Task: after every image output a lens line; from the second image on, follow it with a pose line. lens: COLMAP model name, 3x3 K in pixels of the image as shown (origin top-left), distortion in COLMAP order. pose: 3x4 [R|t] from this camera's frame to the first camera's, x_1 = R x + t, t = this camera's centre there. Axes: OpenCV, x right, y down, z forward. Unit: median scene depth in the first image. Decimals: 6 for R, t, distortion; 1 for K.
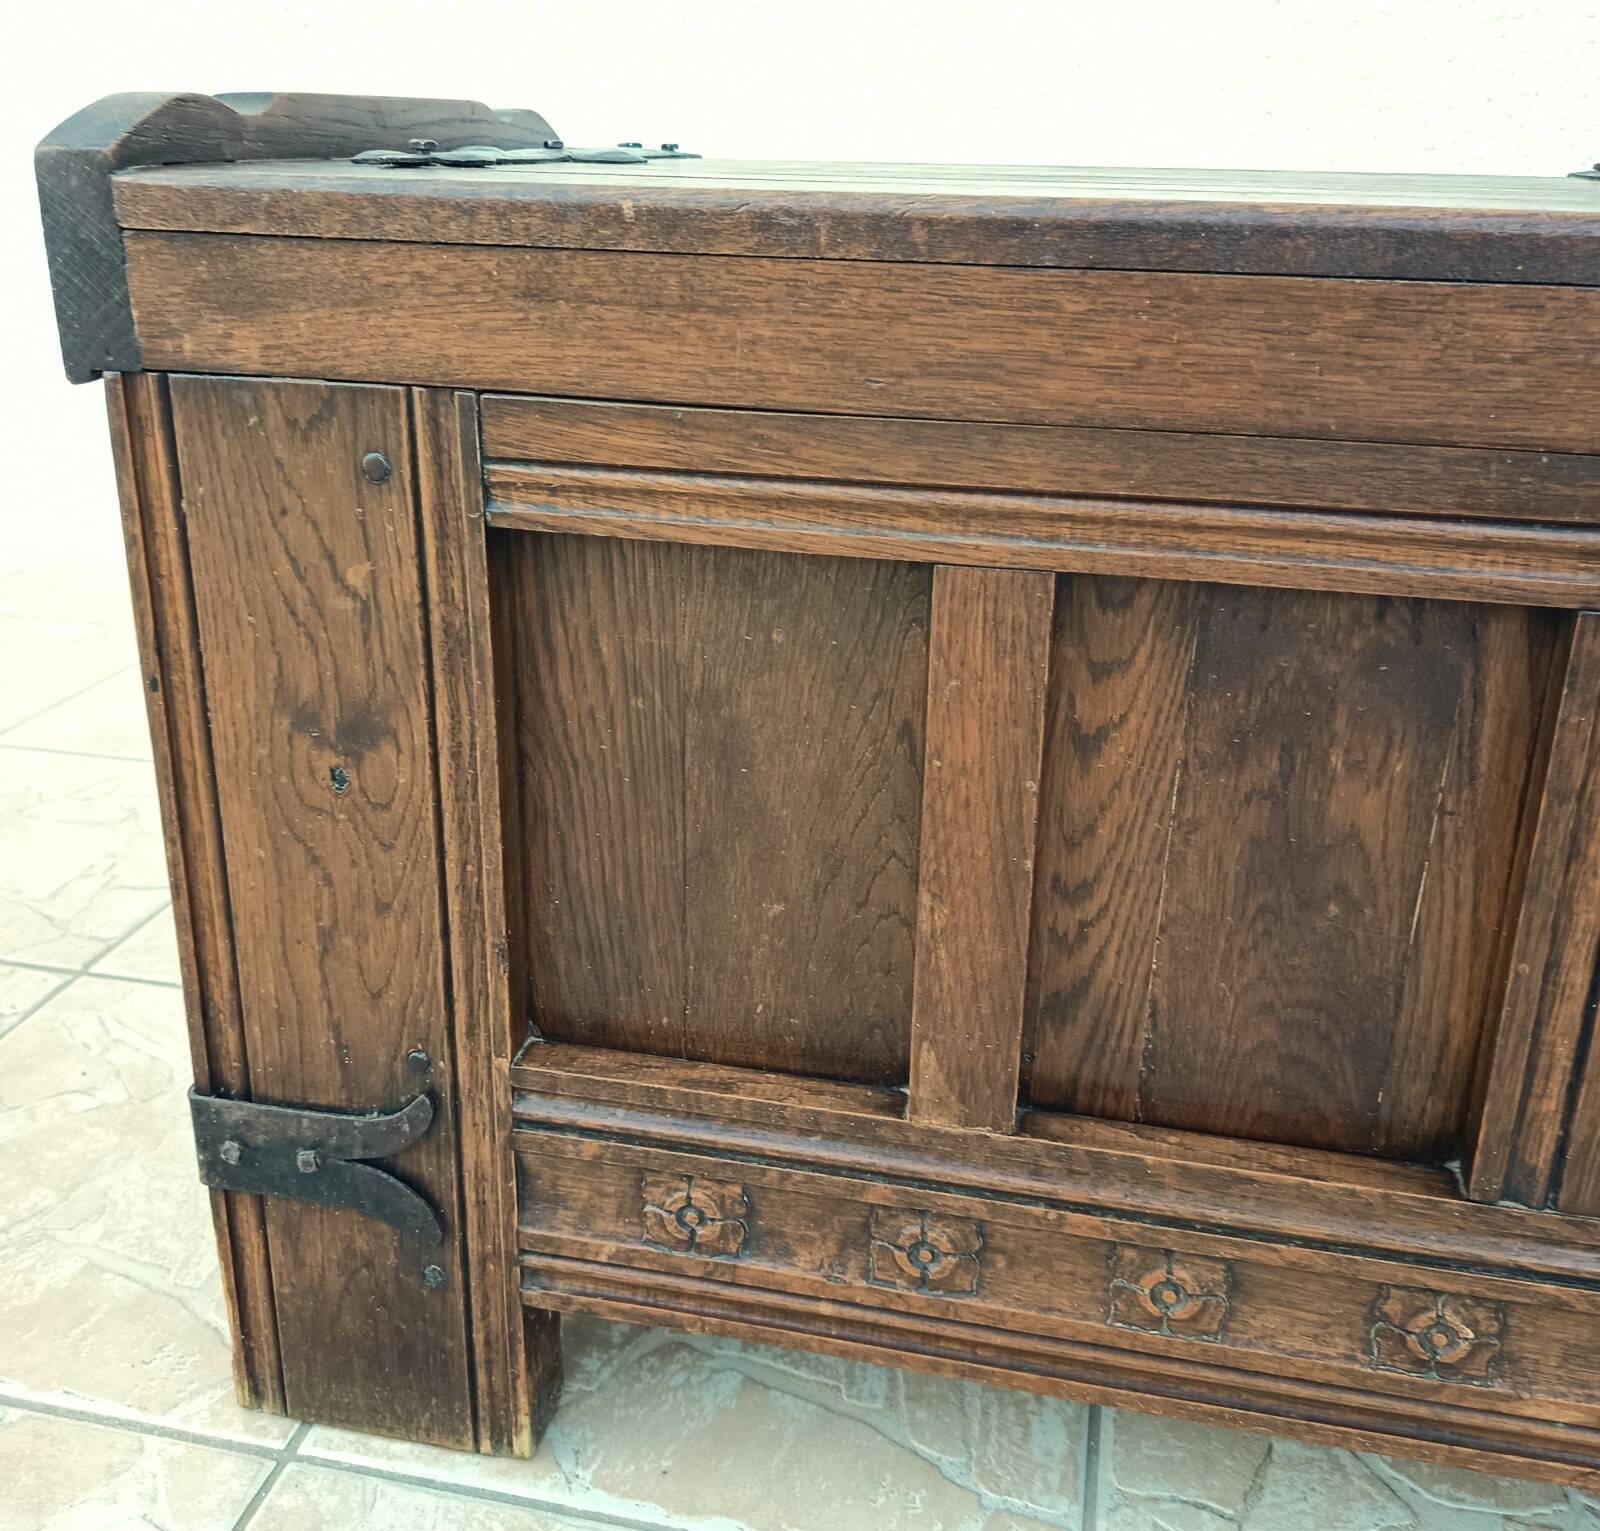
lens RADIAL K [[1567.9, 0, 810.1], [0, 1567.9, 695.9], [0, 0, 1]] dist [0.014706, 0.000000]
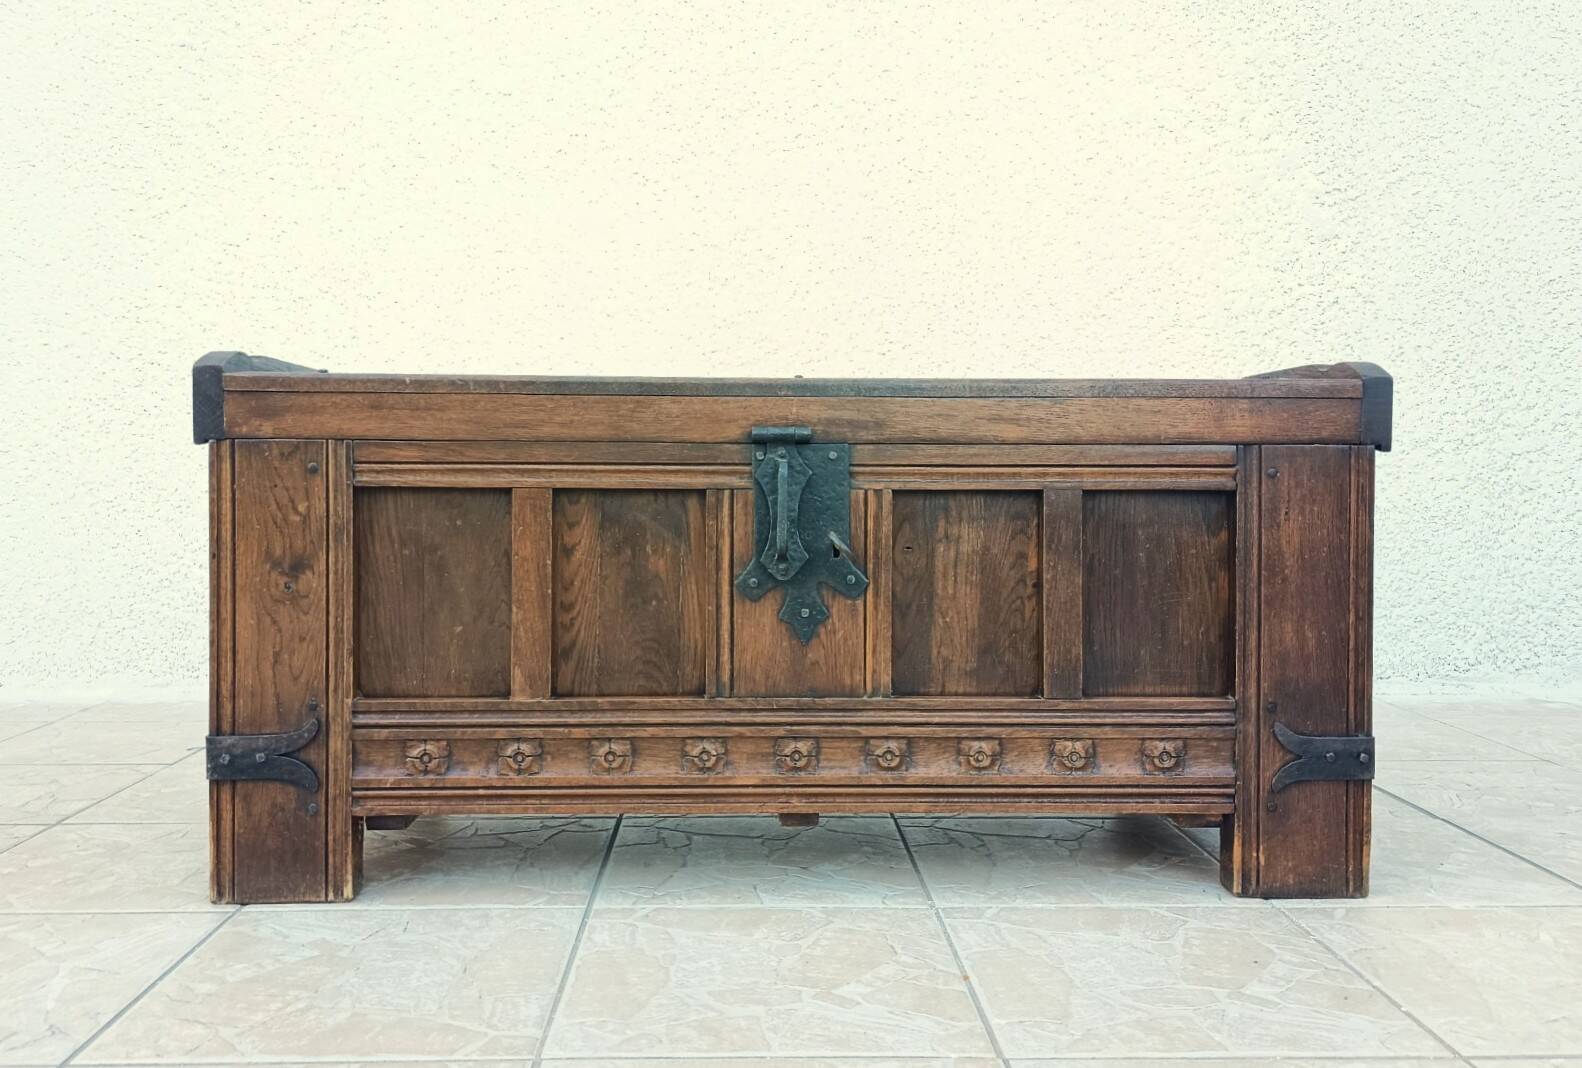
lens RADIAL K [[1325.8, 0, 783.8], [0, 1325.8, 493.6], [0, 0, 1]] dist [0.098729, -0.123228]
pose [[0.971244, -0.021175, 0.237145, -0.019342], [0.096830, 0.945072, -0.312189, 0.711266], [-0.217508, 0.326175, 0.919946, -1.361890]]
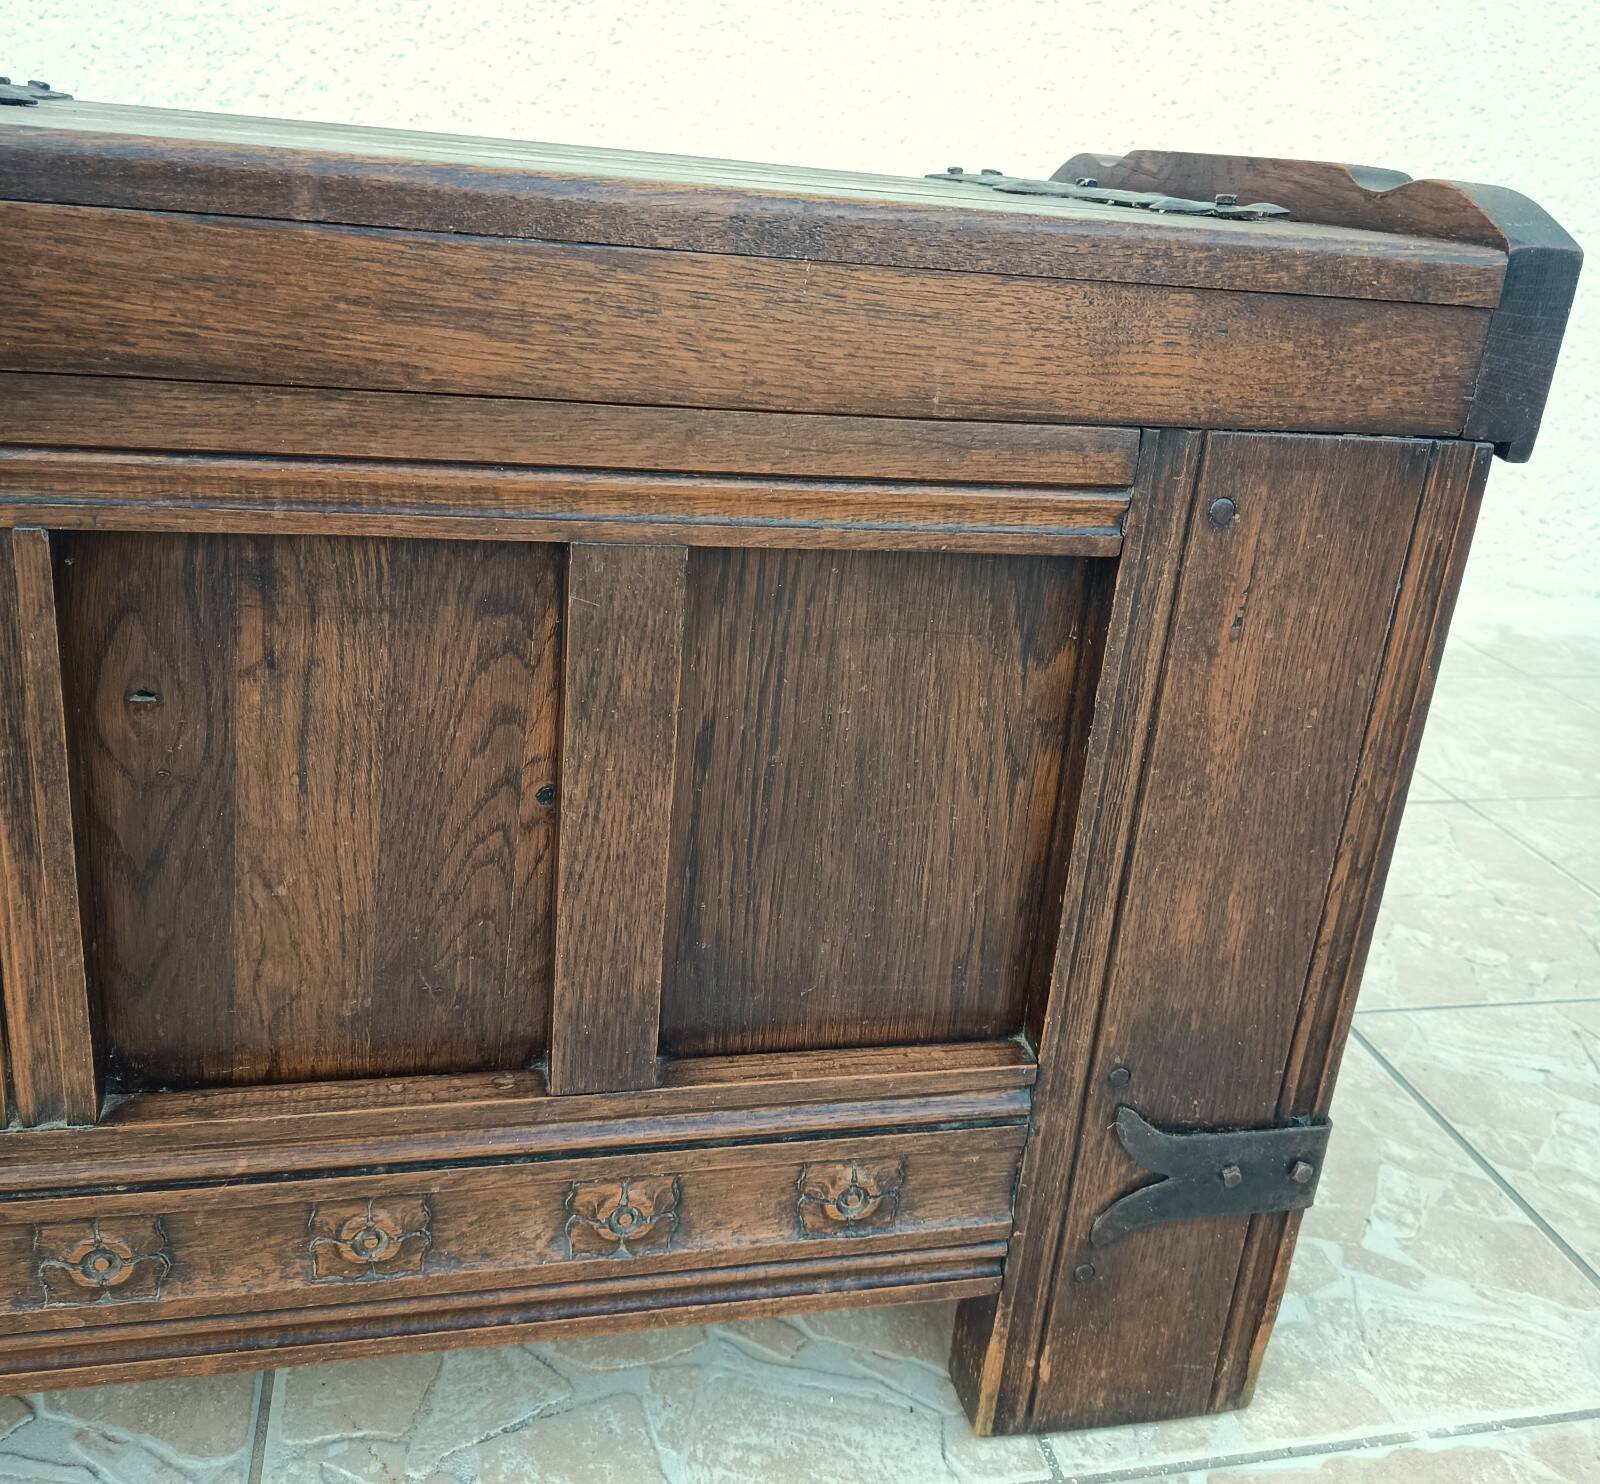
lens RADIAL K [[1496.8, 0, 807.1], [0, 1496.8, 691.8], [0, 0, 1]] dist [0.020977, 0.000000]
pose [[0.906952, -0.090352, 0.411430, 0.758859], [0.077852, 0.995853, 0.047076, 0.063080], [-0.413977, -0.010665, 0.910225, -0.116616]]
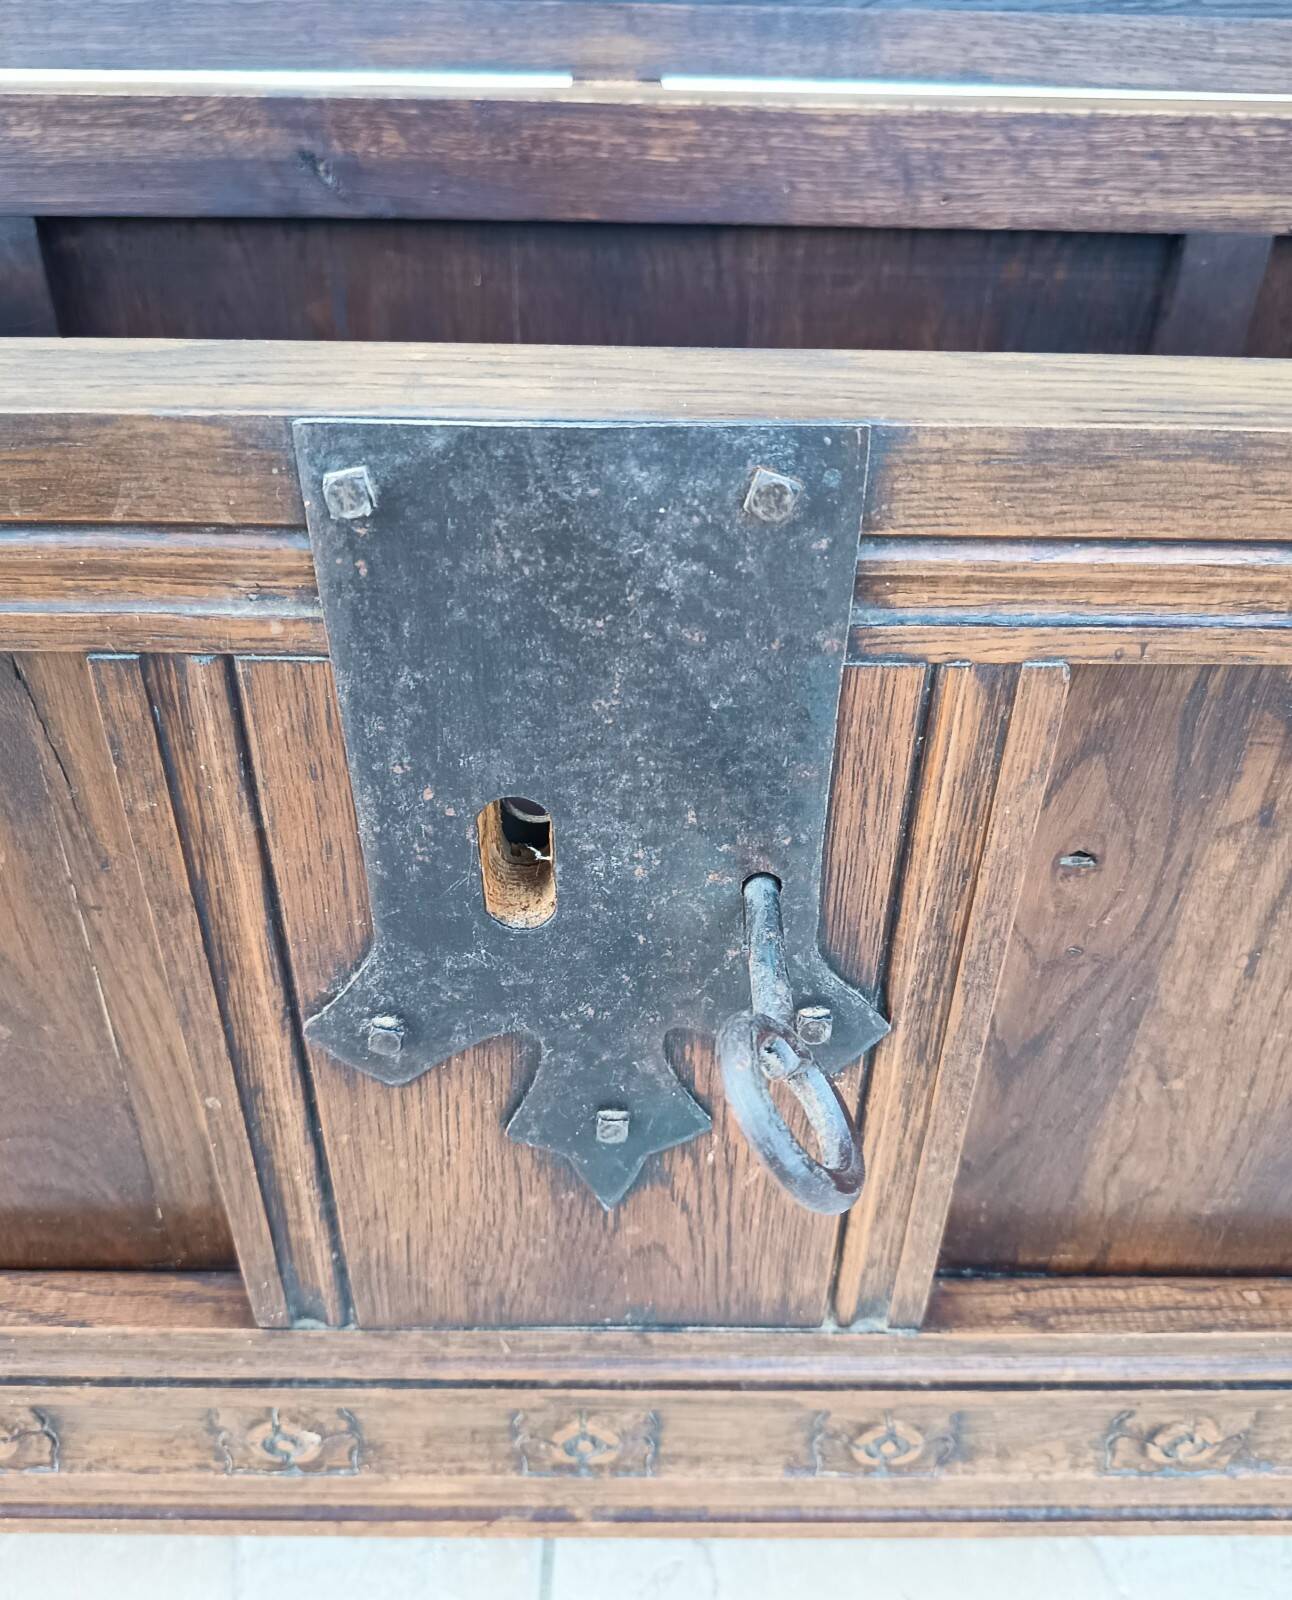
lens RADIAL K [[1373.4, 0, 646.8], [0, 1373.4, 864.5], [0, 0, 1]] dist [-0.025364, 0.012628]
pose [[0.977978, -0.129754, 0.163473, 0.505290], [0.075043, 0.949488, 0.304699, -0.103279], [-0.194751, -0.285721, 0.938315, 0.347613]]
